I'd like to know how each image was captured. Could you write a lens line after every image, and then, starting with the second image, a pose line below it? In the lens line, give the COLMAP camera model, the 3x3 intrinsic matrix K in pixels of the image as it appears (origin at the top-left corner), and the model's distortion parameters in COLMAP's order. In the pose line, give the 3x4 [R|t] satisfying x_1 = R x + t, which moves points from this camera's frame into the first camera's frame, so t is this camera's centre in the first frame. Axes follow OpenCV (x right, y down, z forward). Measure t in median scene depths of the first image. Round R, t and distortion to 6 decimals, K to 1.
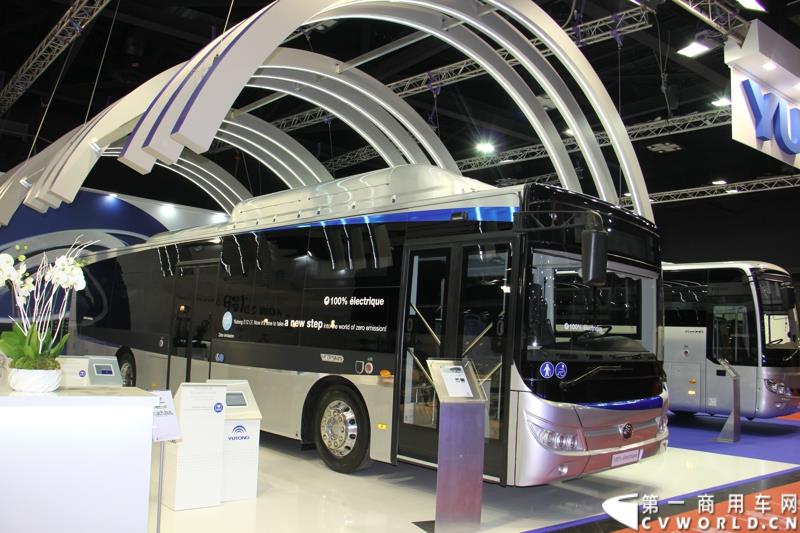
lens RADIAL K [[672.0, 0, 400.8], [0, 672.0, 257.3], [0, 0, 1]] dist [-0.154929, -0.004764]
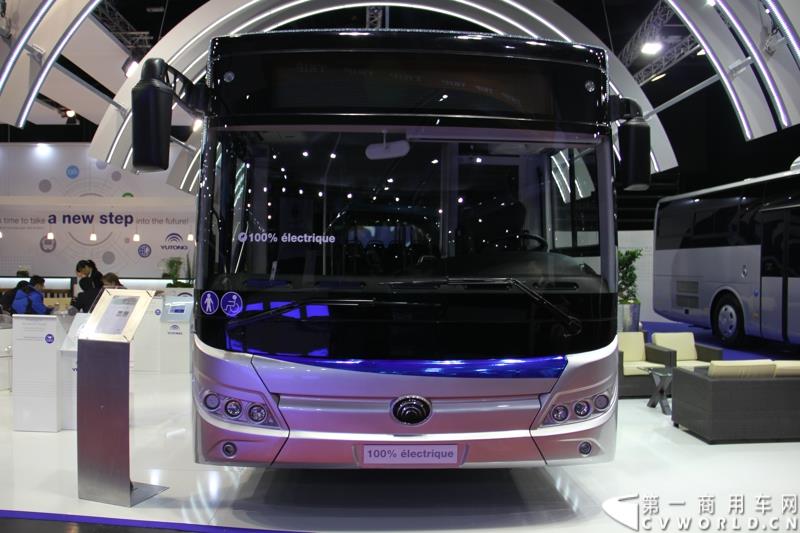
lens RADIAL K [[658.9, 0, 400.0], [0, 658.9, 266.5], [0, 0, 1]] dist [-0.119352, 0.002645]
pose [[0.781748, -0.030927, -0.622827, 0.565533], [0.090892, 0.993754, 0.064737, 0.077499], [0.616935, -0.107218, 0.779677, 0.434875]]
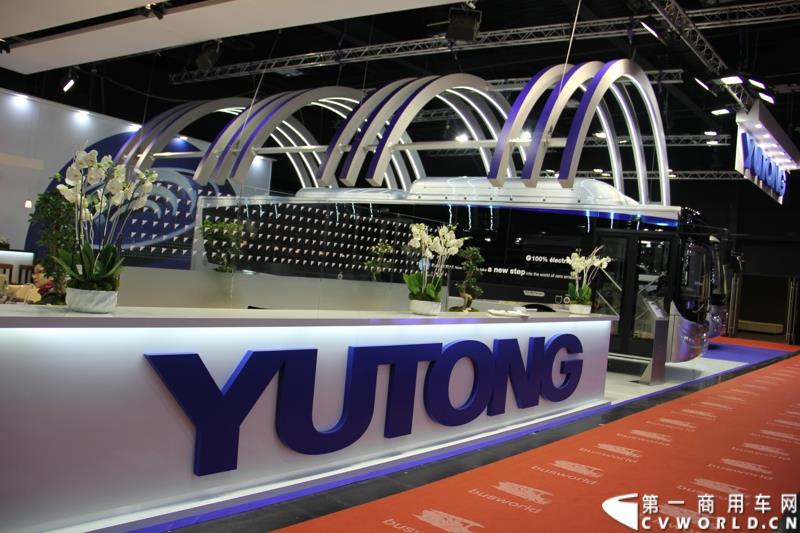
lens RADIAL K [[672.0, 0, 400.8], [0, 672.0, 257.3], [0, 0, 1]] dist [-0.154929, -0.004764]
pose [[0.969826, 0.041362, 0.240264, -0.826687], [-0.069079, 0.991736, 0.108108, -0.092703], [-0.233807, -0.121443, 0.964669, -0.497767]]
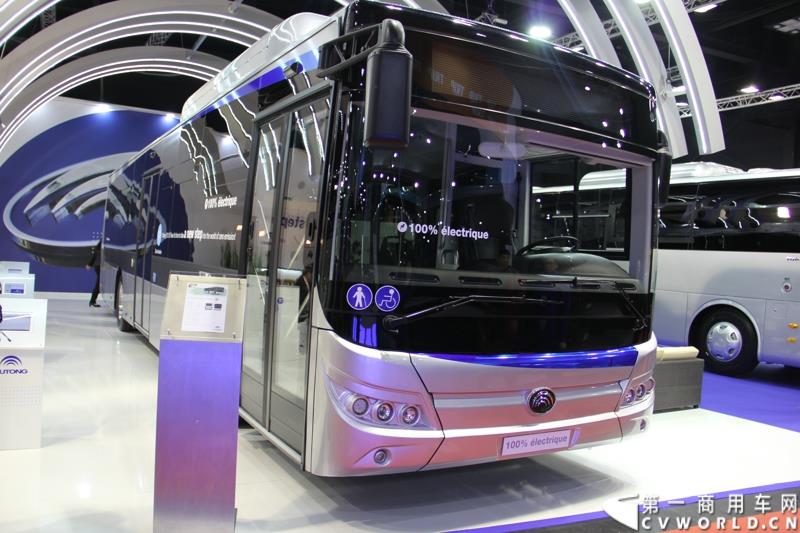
lens RADIAL K [[672.0, 0, 400.8], [0, 672.0, 257.3], [0, 0, 1]] dist [-0.154929, -0.004764]
pose [[0.981708, 0.018962, -0.189447, 0.268271], [-0.000148, 0.995104, 0.098834, 0.052448], [0.190393, -0.096998, 0.976904, 0.293776]]
